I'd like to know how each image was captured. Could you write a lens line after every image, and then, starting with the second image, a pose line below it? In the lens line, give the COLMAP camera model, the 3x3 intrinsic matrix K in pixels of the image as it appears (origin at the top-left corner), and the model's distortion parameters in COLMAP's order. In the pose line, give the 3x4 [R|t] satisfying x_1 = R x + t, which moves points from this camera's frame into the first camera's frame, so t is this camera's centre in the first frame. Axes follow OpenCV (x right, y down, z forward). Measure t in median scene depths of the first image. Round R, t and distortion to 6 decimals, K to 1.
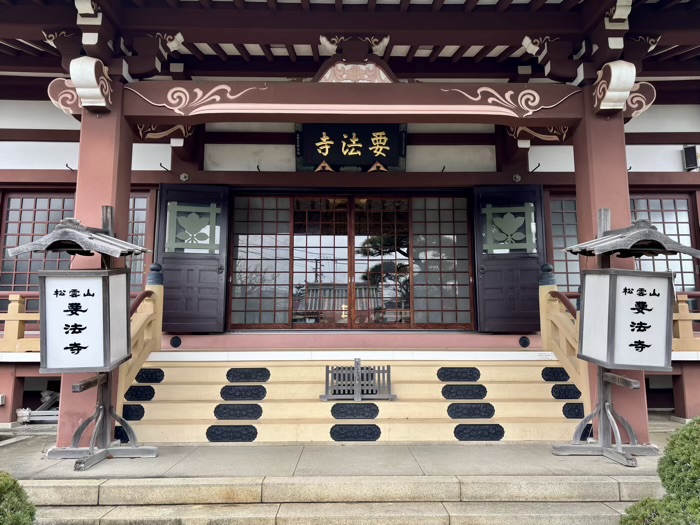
lens RADIAL K [[526.6, 0, 349.2], [0, 526.6, 264.9], [0, 0, 1]] dist [0.056807, -0.052763]
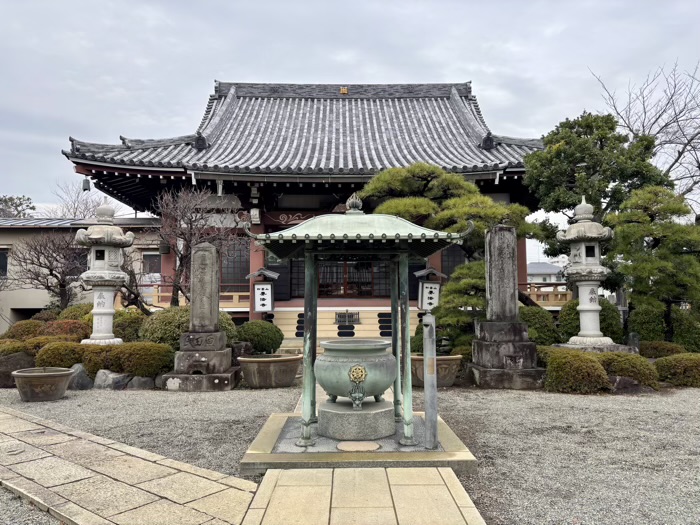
lens RADIAL K [[526.6, 0, 349.2], [0, 526.6, 264.9], [0, 0, 1]] dist [0.056807, -0.052763]
pose [[0.999967, -0.003253, -0.007398, 0.050019], [0.003747, 0.997695, 0.067750, -0.251012], [0.007161, -0.067776, 0.997675, -1.801733]]
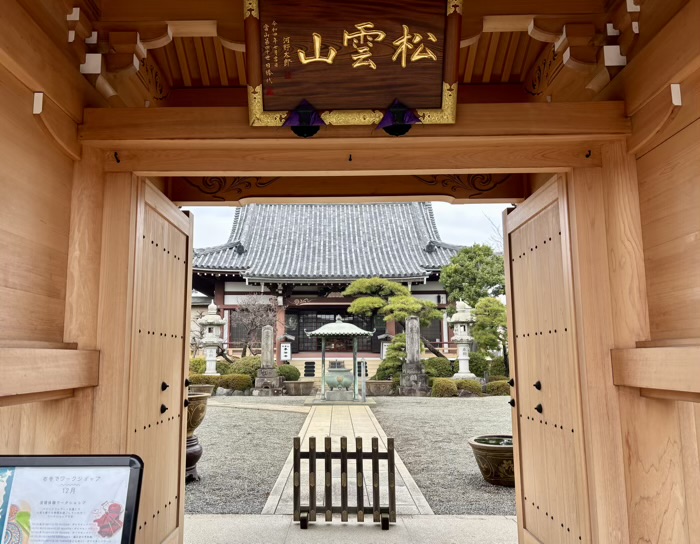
lens RADIAL K [[584.5, 0, 322.8], [0, 584.5, 270.1], [0, 0, 1]] dist [0.101965, 0.000017]
pose [[0.999396, -0.005887, -0.034257, 0.076231], [0.005726, 0.999972, -0.004819, -0.553878], [0.034285, 0.004620, 0.999401, -3.985139]]
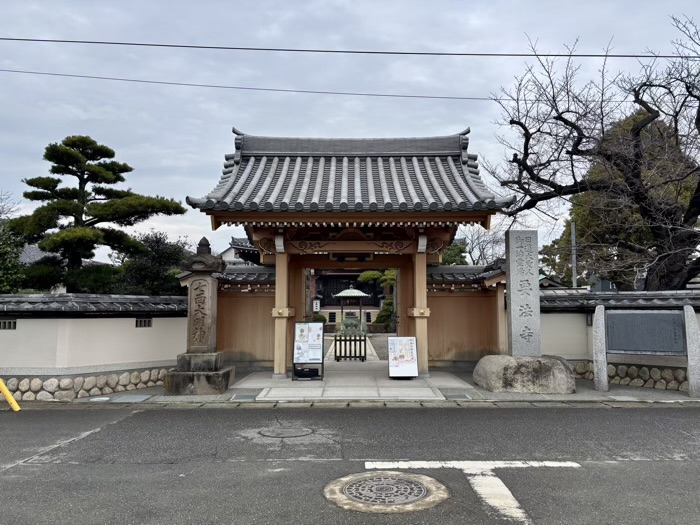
lens RADIAL K [[526.6, 0, 349.2], [0, 526.6, 264.9], [0, 0, 1]] dist [0.056807, -0.052763]
pose [[0.999868, -0.001285, -0.016205, 0.112324], [0.002242, 0.998245, 0.059172, -0.795027], [0.016100, -0.059200, 0.998116, -5.630806]]
